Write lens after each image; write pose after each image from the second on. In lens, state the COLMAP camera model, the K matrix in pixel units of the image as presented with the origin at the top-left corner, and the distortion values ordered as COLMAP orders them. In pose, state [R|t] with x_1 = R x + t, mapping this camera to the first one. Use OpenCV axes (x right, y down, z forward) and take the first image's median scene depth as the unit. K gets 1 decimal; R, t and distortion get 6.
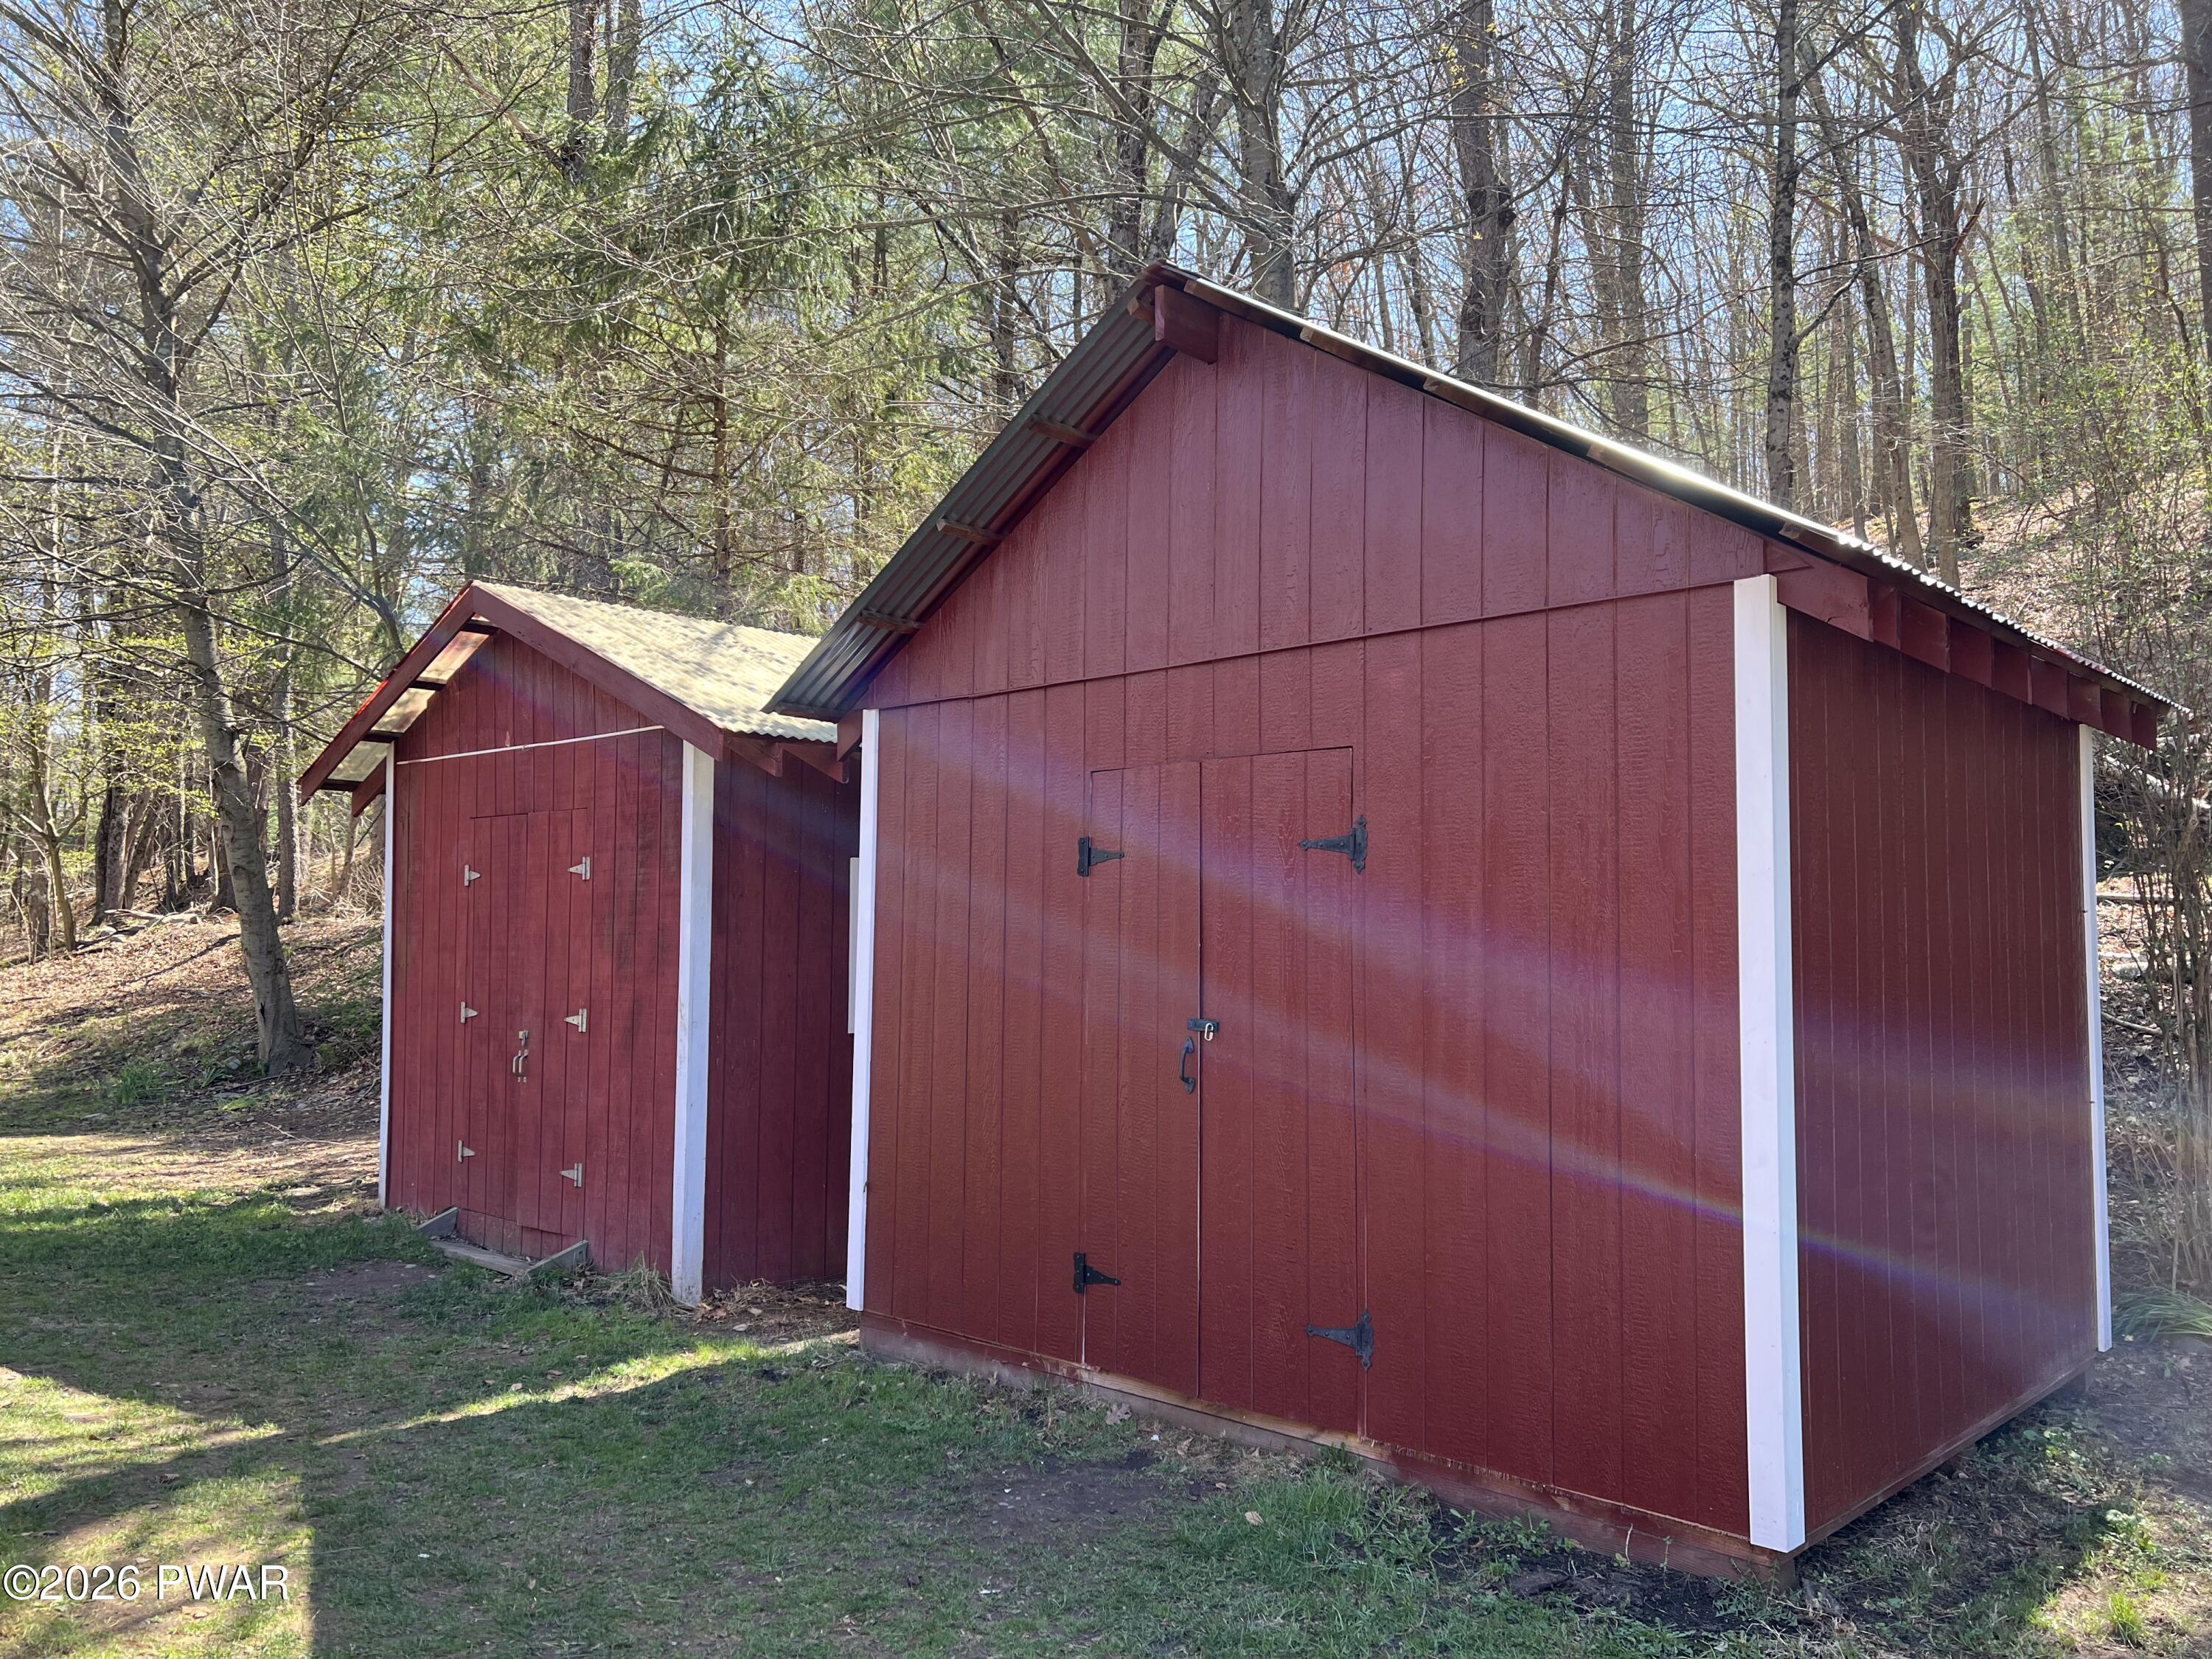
lens RADIAL K [[1570.6, 0, 1097.5], [0, 1570.6, 849.3], [0, 0, 1]] dist [-0.009645, -0.000543]
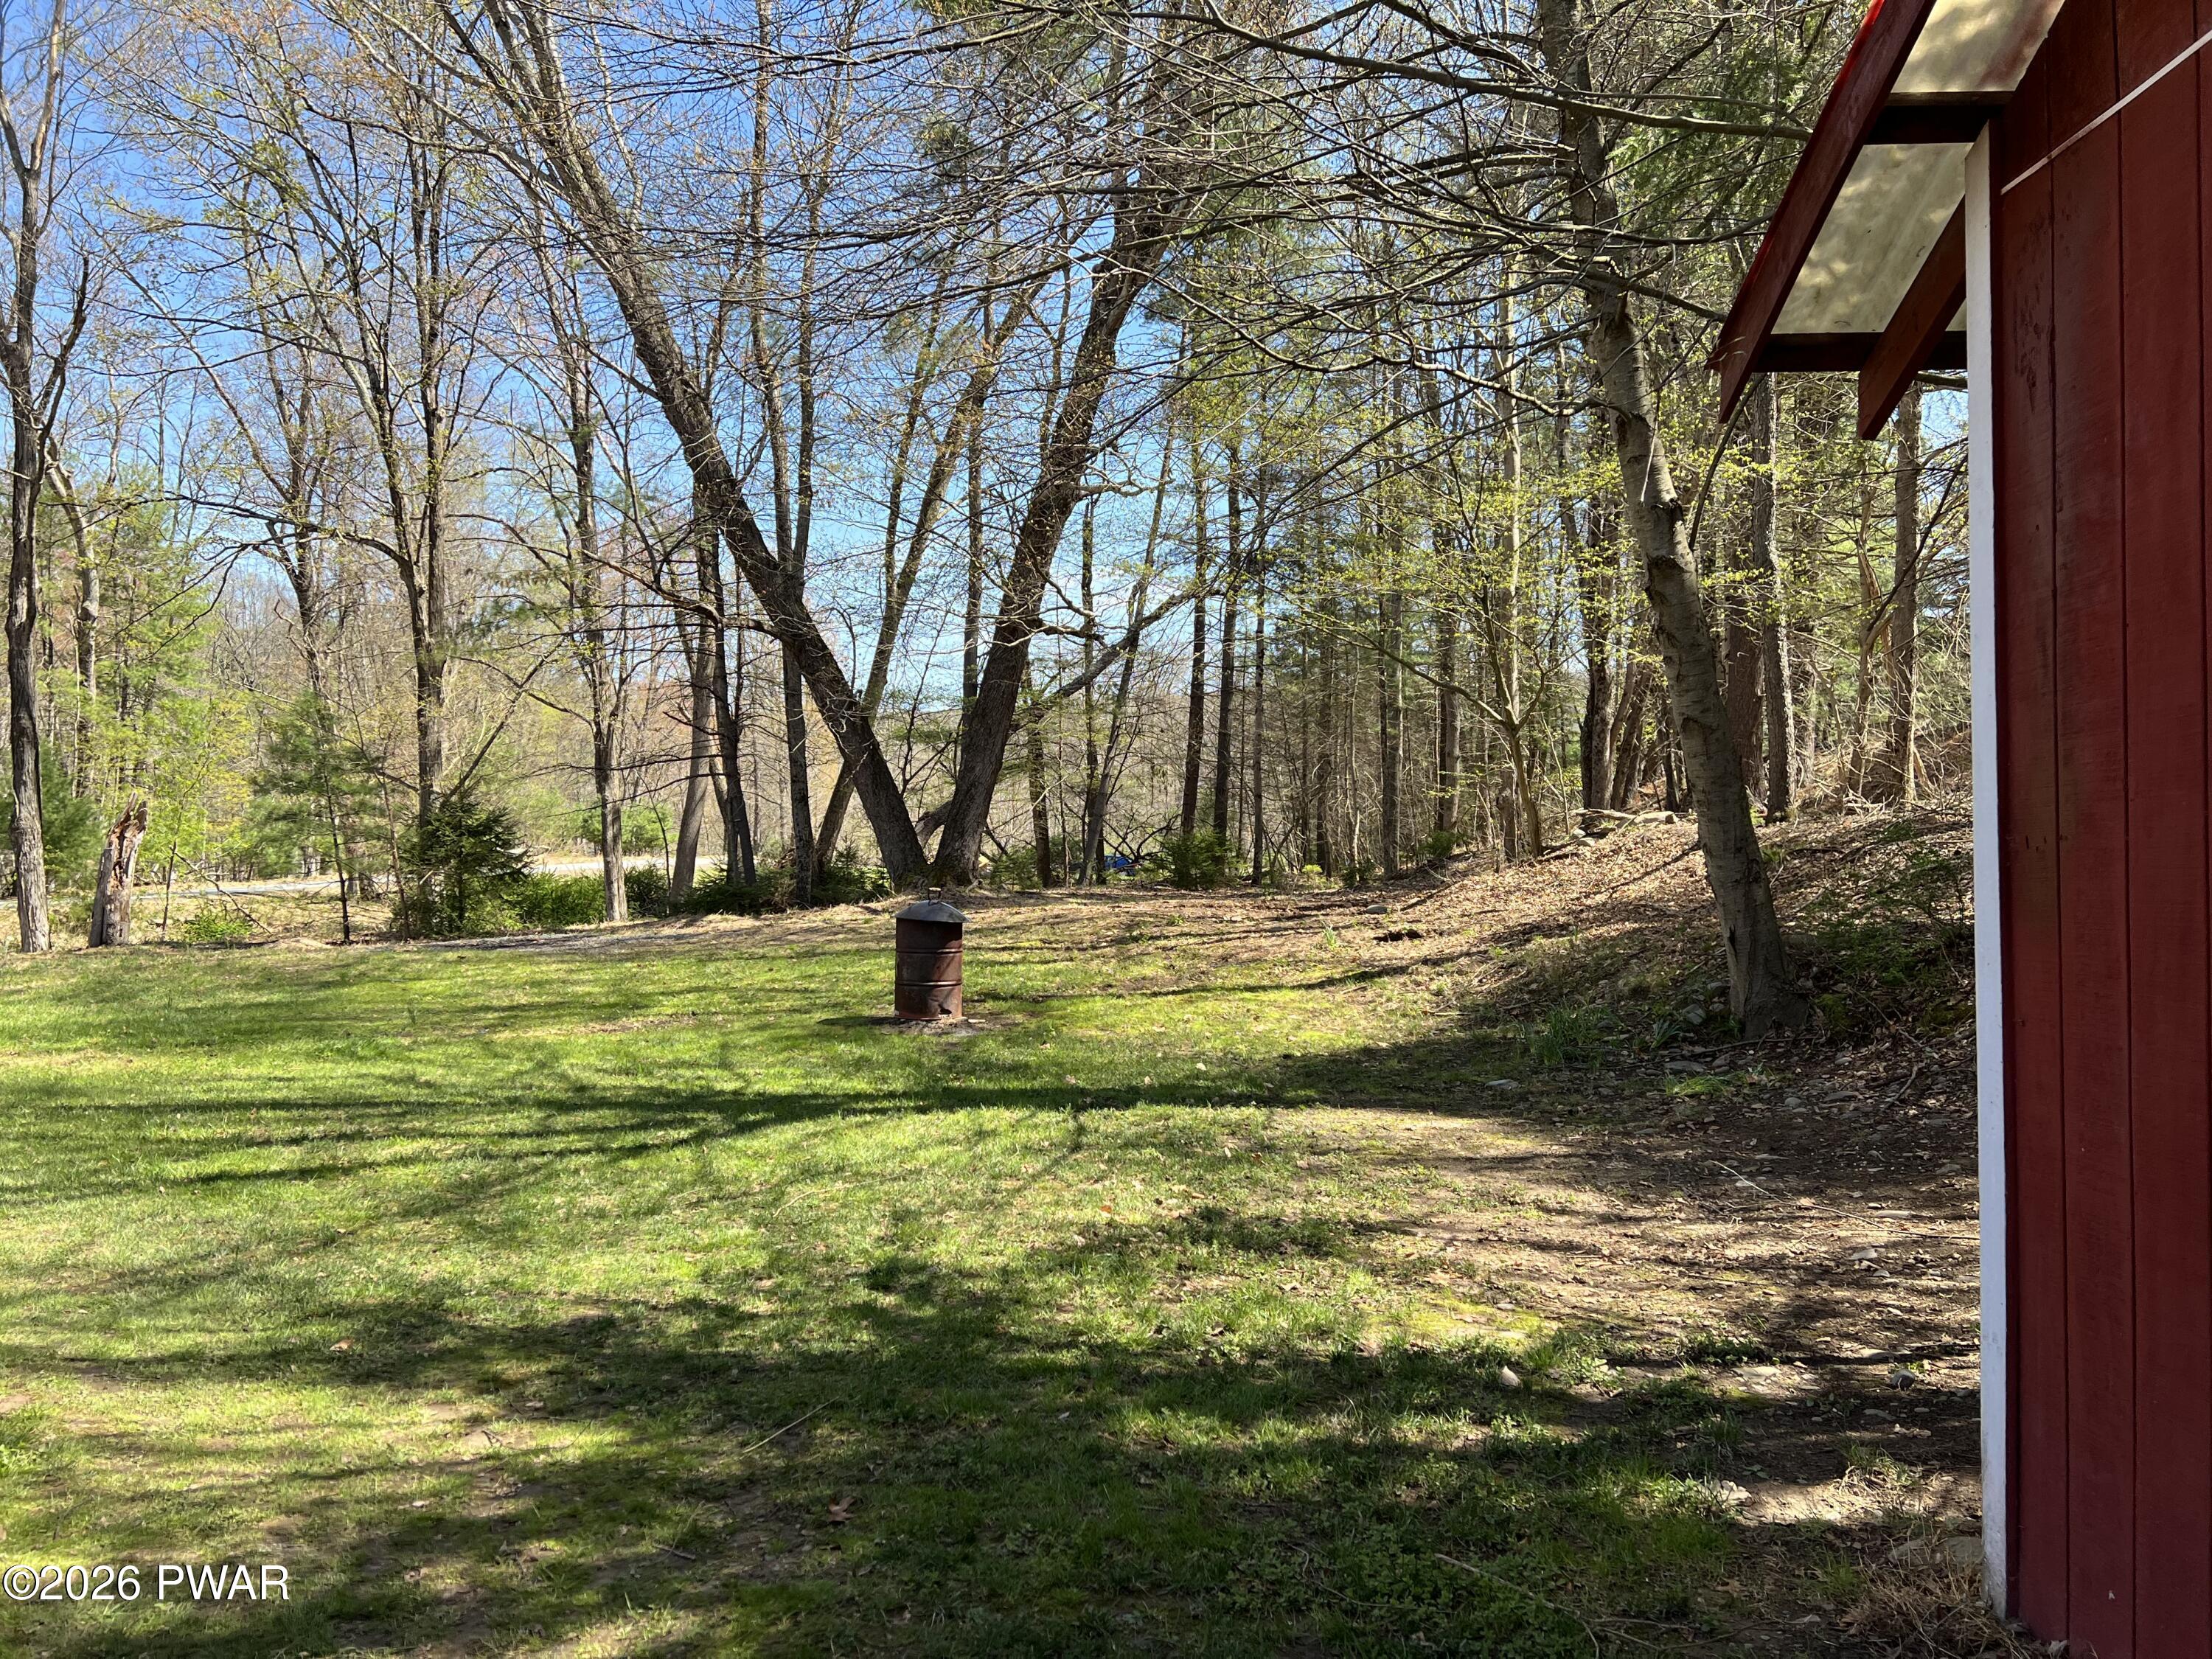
lens RADIAL K [[1570.6, 0, 1097.5], [0, 1570.6, 849.3], [0, 0, 1]] dist [-0.009645, -0.000543]
pose [[0.622462, -0.006041, -0.782627, -0.158872], [0.046709, 0.998475, 0.029443, 0.029173], [0.781255, -0.054883, 0.621794, 0.331090]]
